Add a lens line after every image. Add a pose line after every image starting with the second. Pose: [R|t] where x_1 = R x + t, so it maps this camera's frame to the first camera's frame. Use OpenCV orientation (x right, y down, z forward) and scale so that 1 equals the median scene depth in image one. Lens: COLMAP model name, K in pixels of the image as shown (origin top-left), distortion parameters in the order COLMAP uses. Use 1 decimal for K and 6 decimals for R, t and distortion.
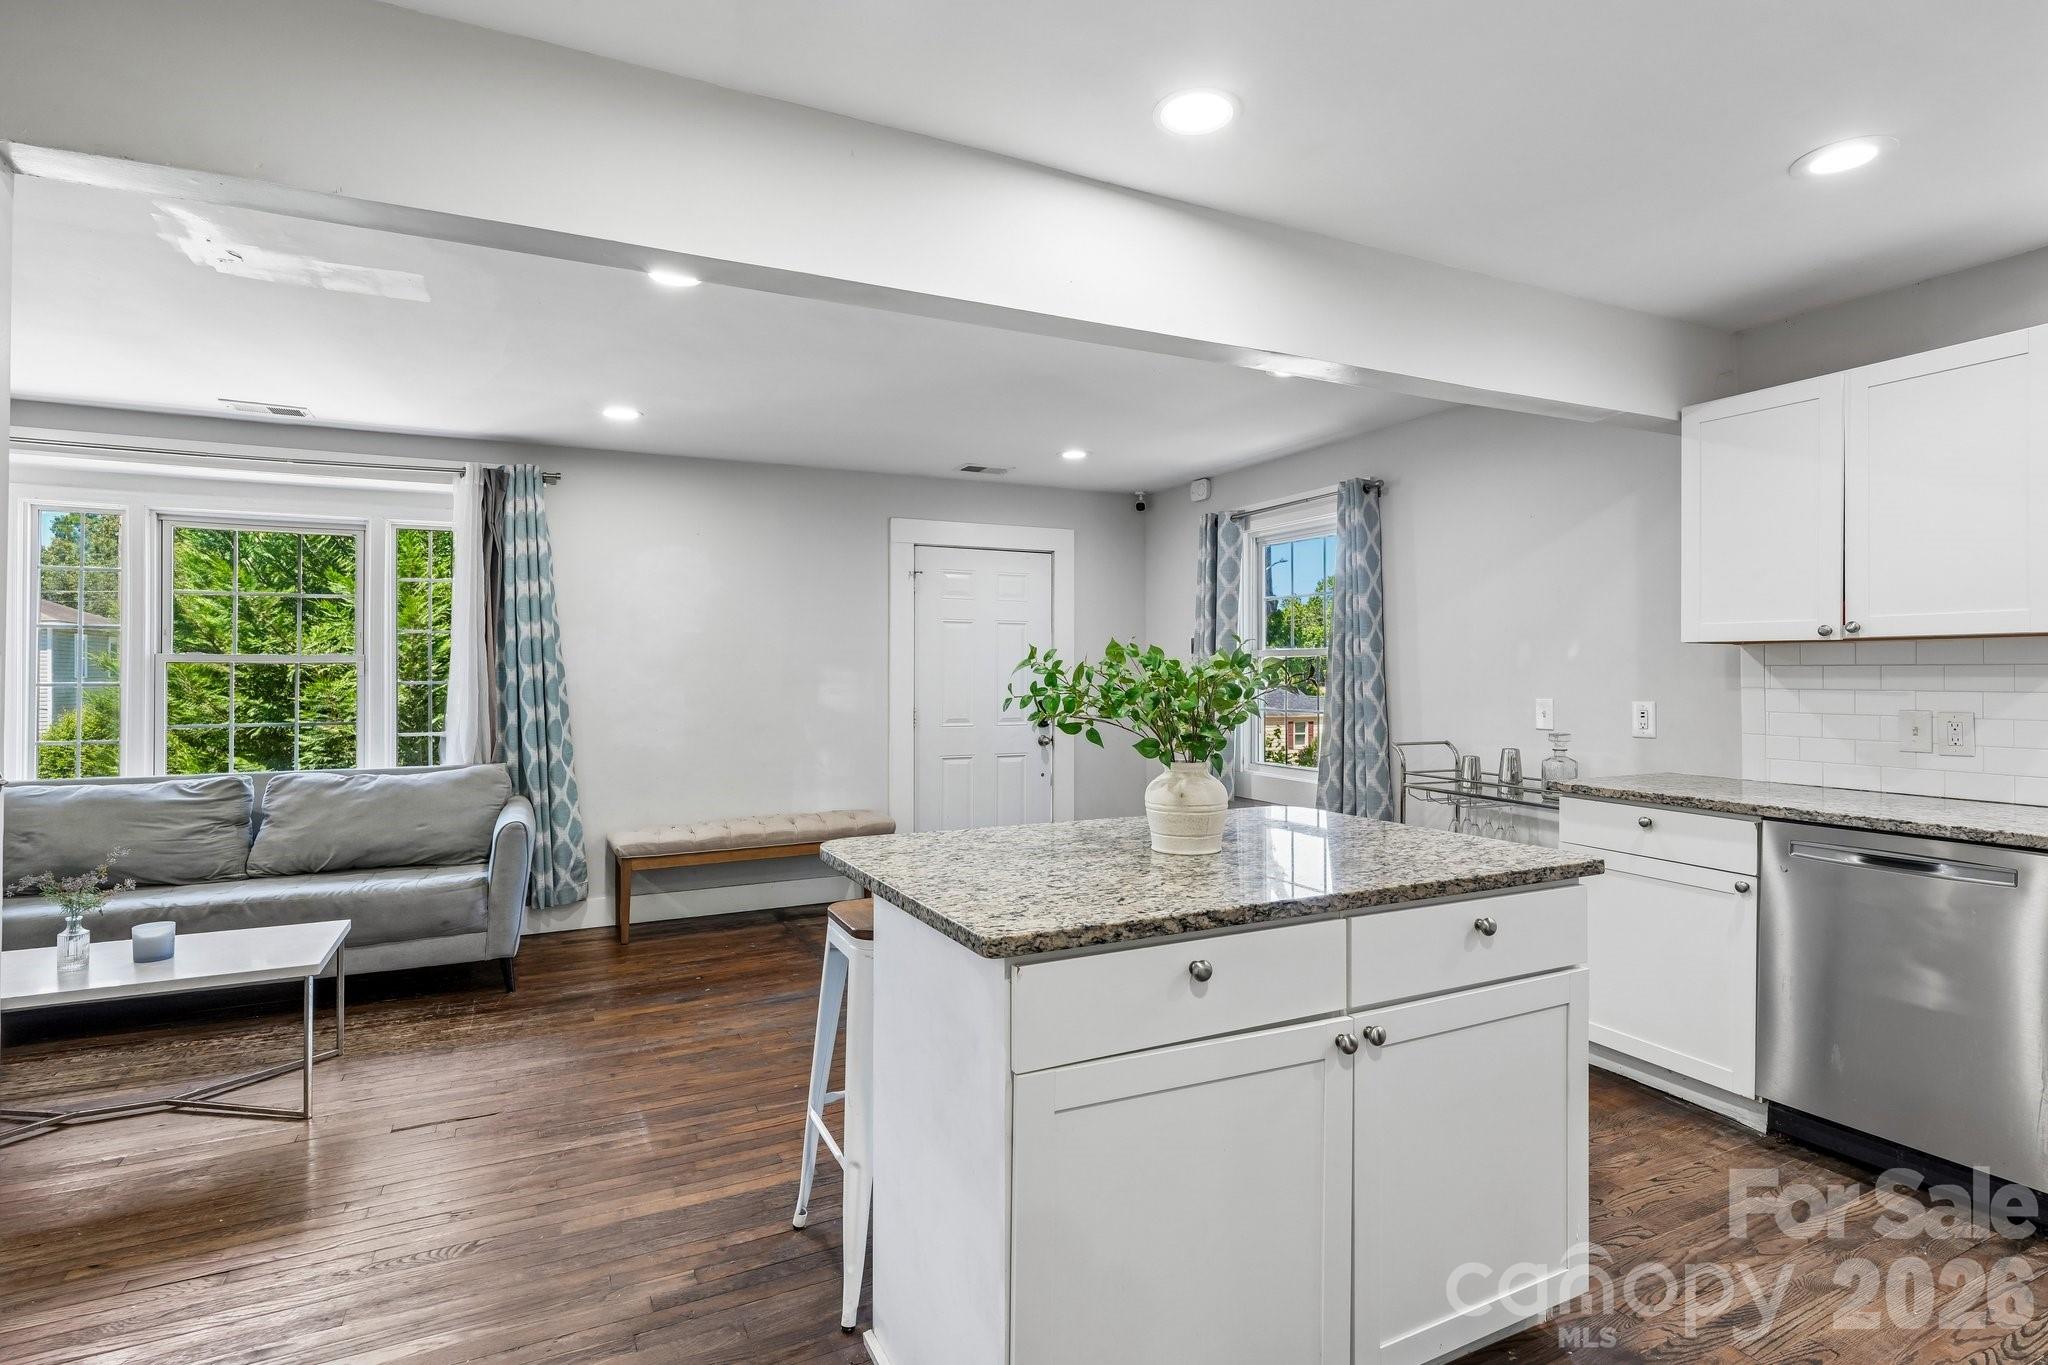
lens RADIAL K [[1008.6, 0, 1027.2], [0, 1008.6, 672.5], [0, 0, 1]] dist [-0.001122, -0.000203]
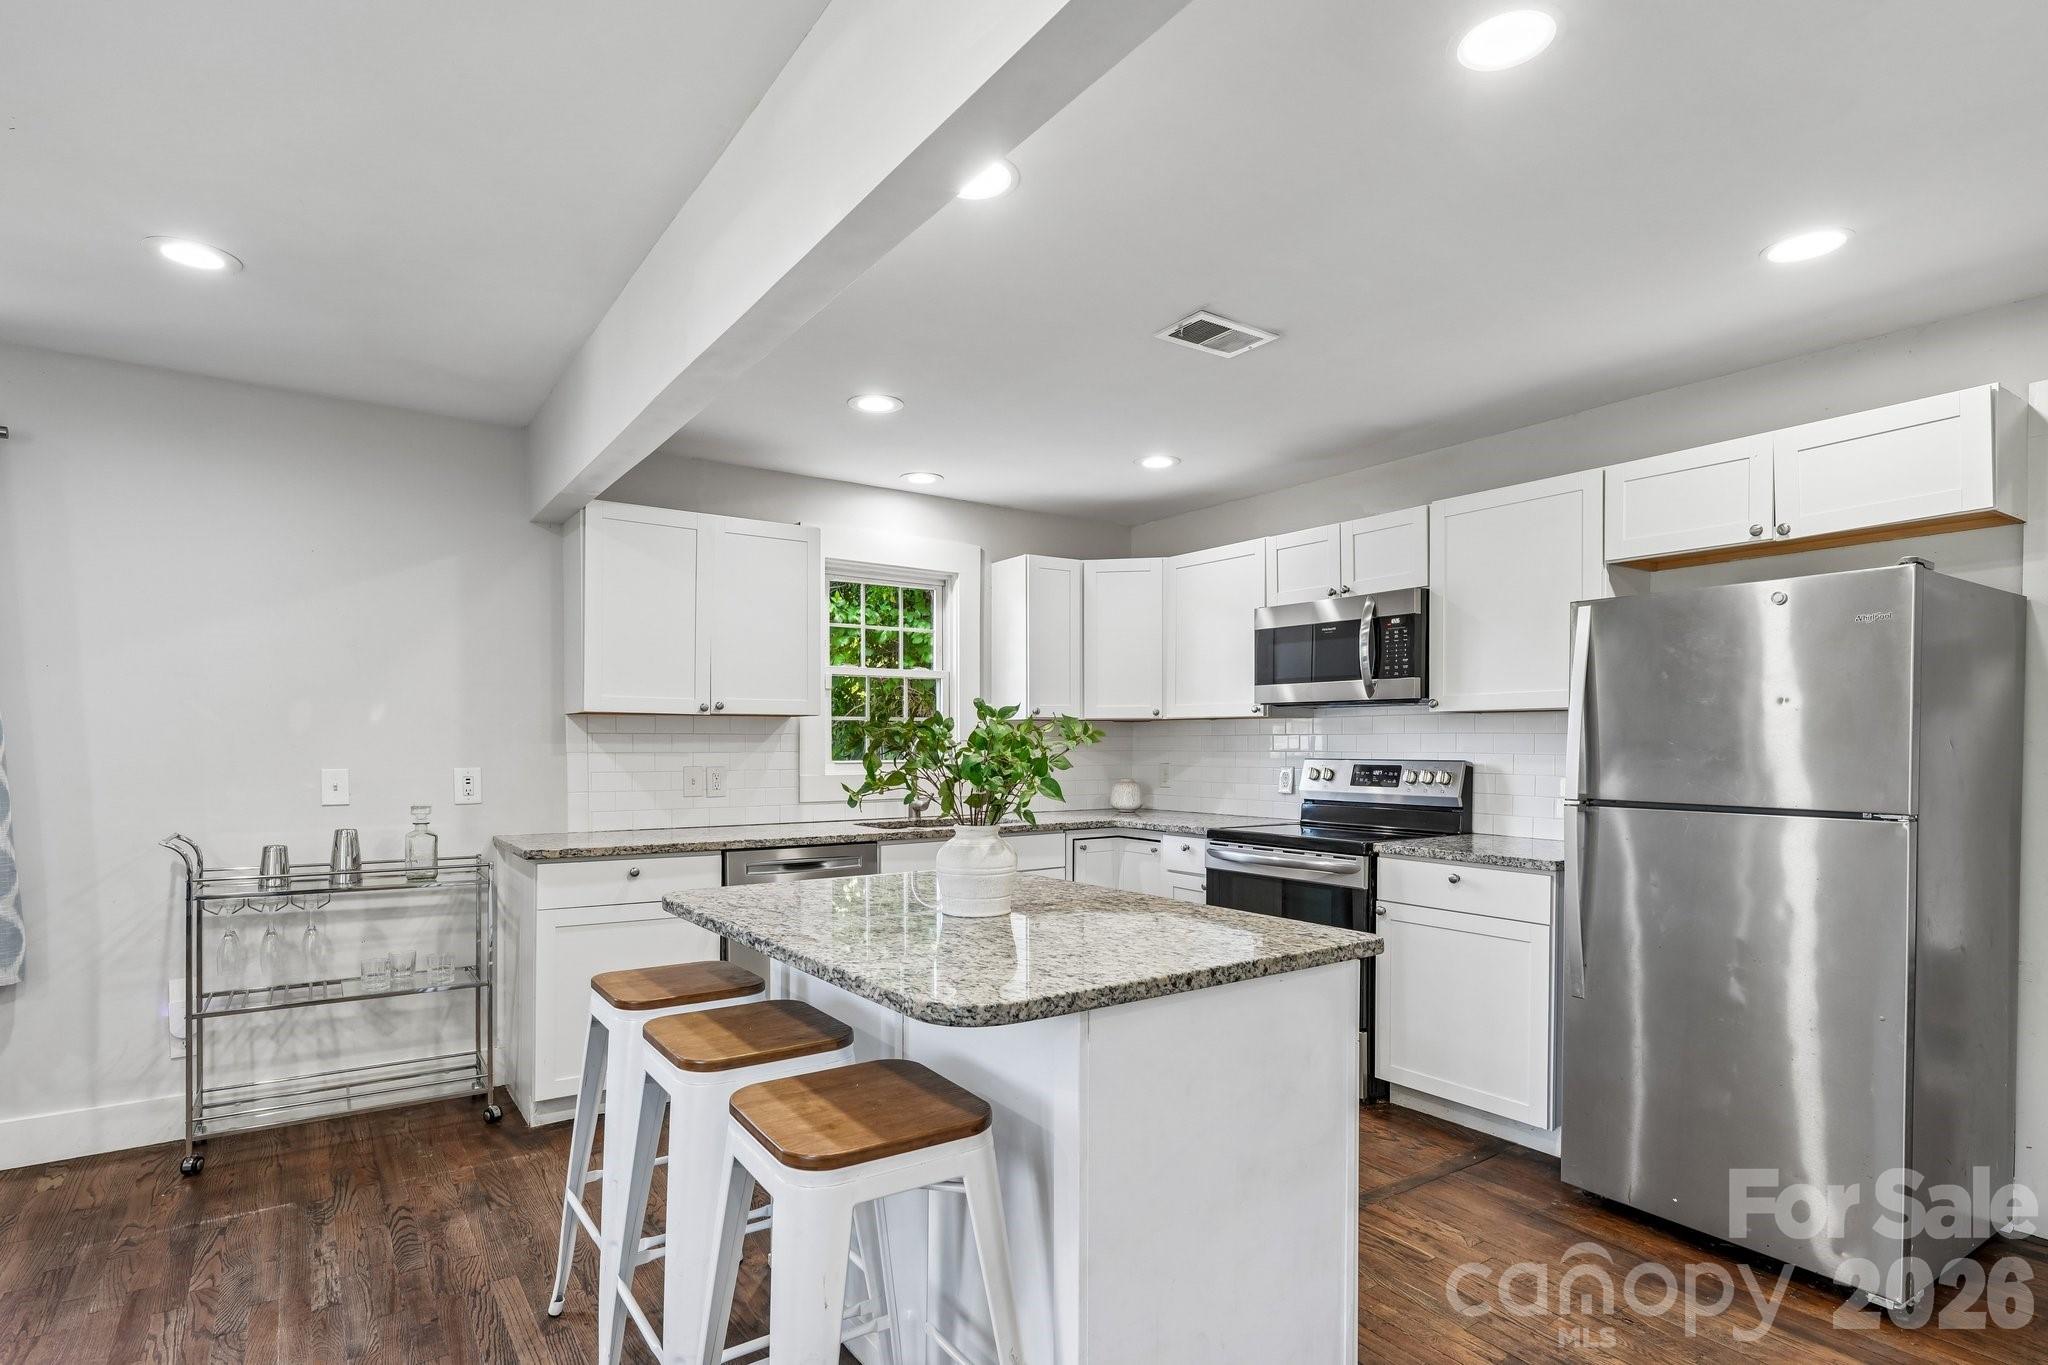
lens RADIAL K [[1034.2, 0, 1008.8], [0, 1034.2, 760.9], [0, 0, 1]] dist [-0.001521, 0.000242]
pose [[-0.151419, -0.018019, 0.988305, -0.519641], [-0.002816, 0.999838, 0.017798, 0.002623], [-0.988466, -0.000089, -0.151446, 0.677478]]
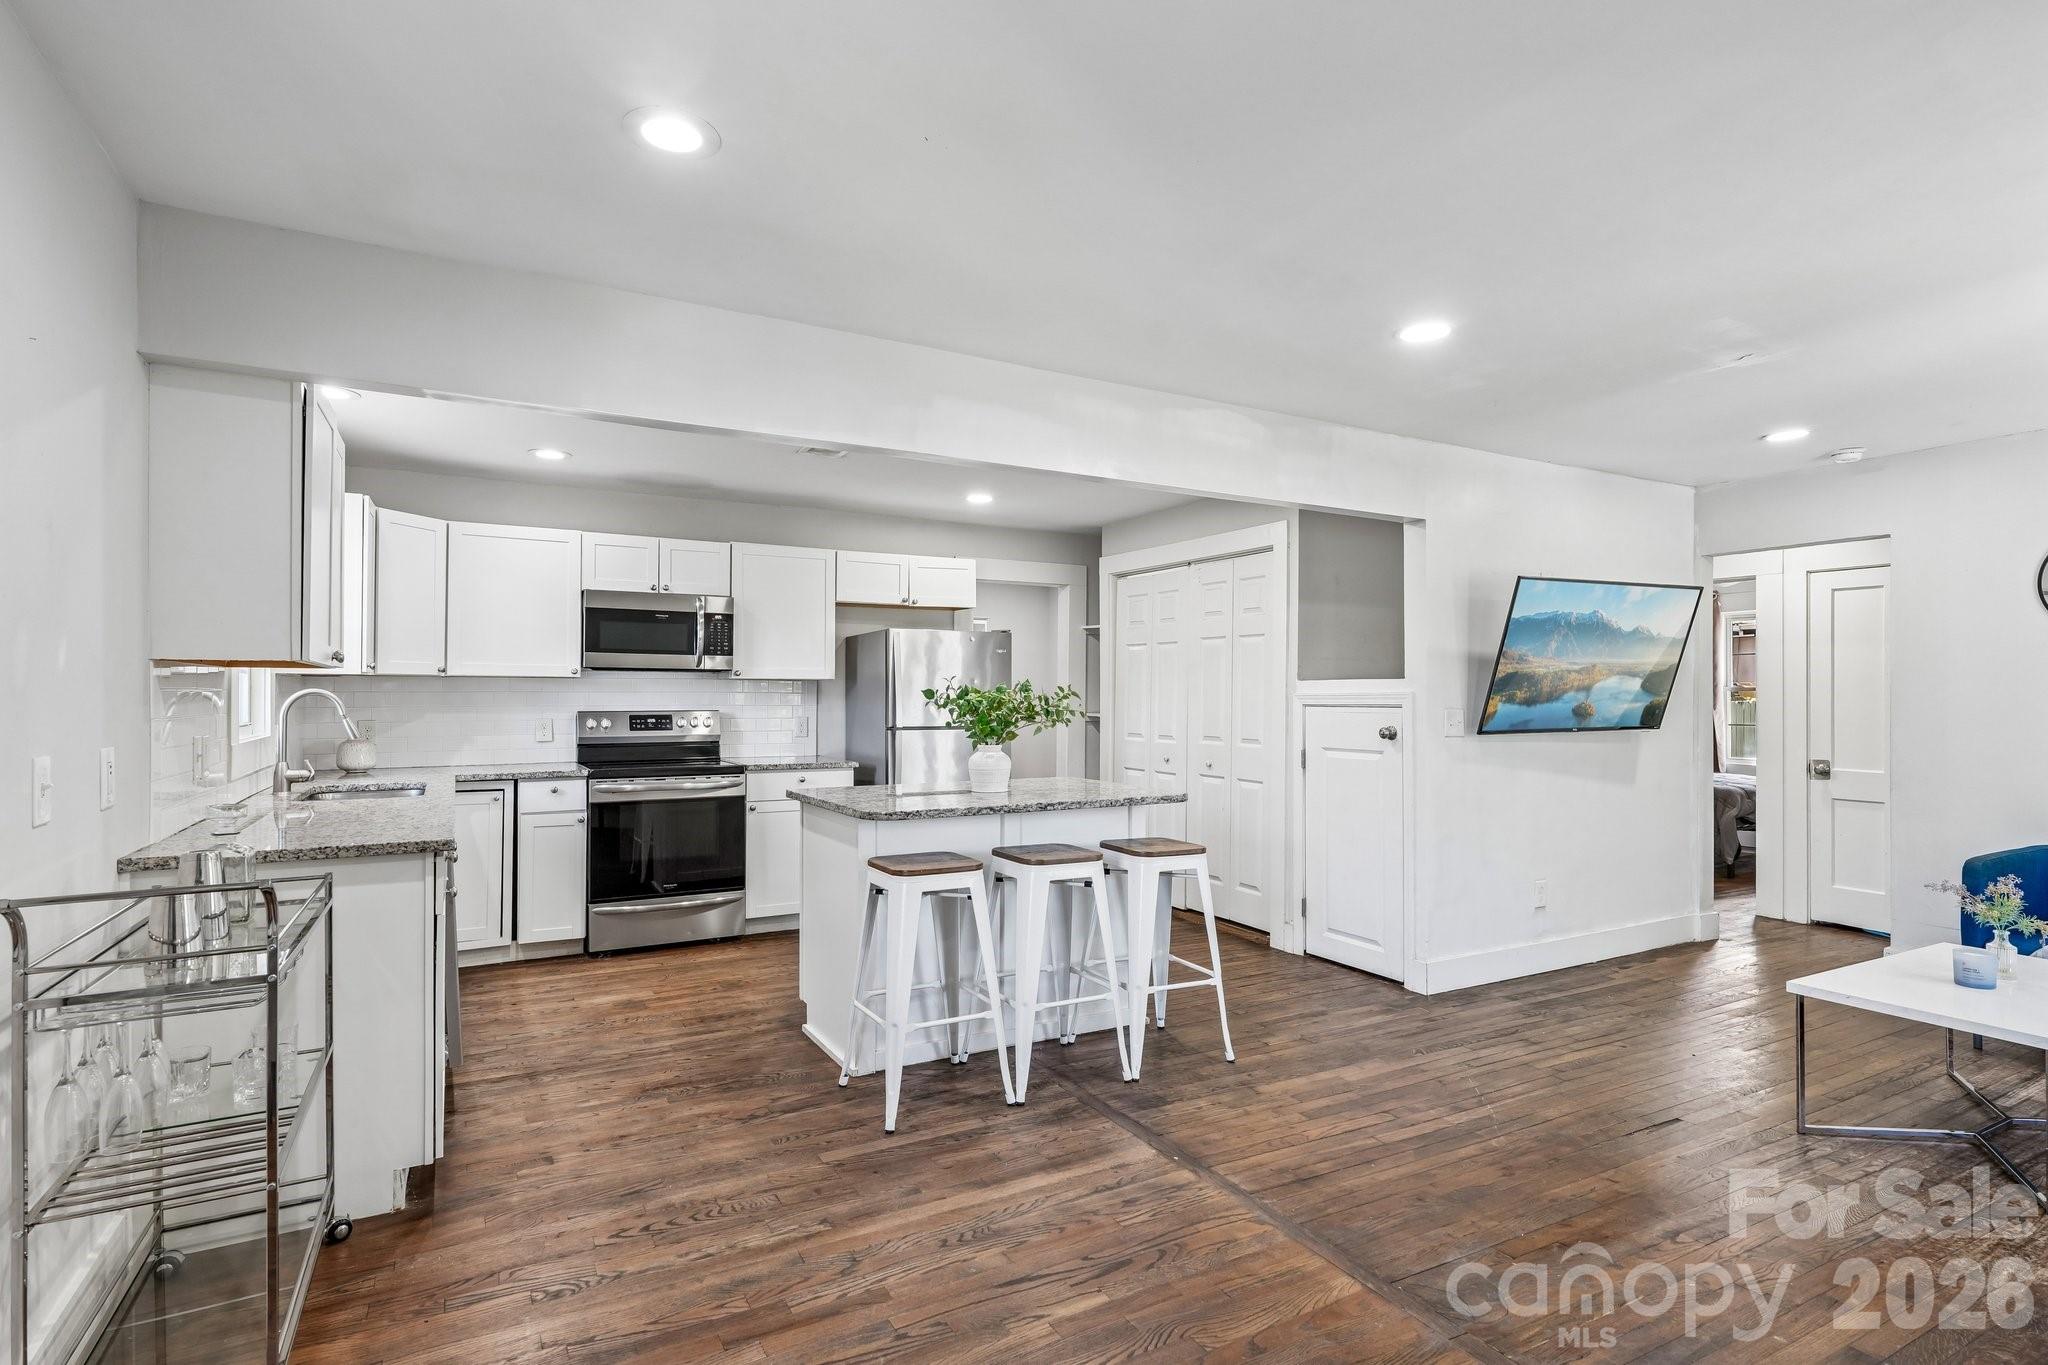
lens RADIAL K [[1018.0, 0, 1021.7], [0, 1018.0, 688.8], [0, 0, 1]] dist [0.001885, 0.000634]
pose [[-0.999045, -0.001736, -0.043648, 0.112653], [-0.001455, 0.999978, -0.006465, -0.004744], [0.043659, -0.006395, -0.999026, 1.771381]]
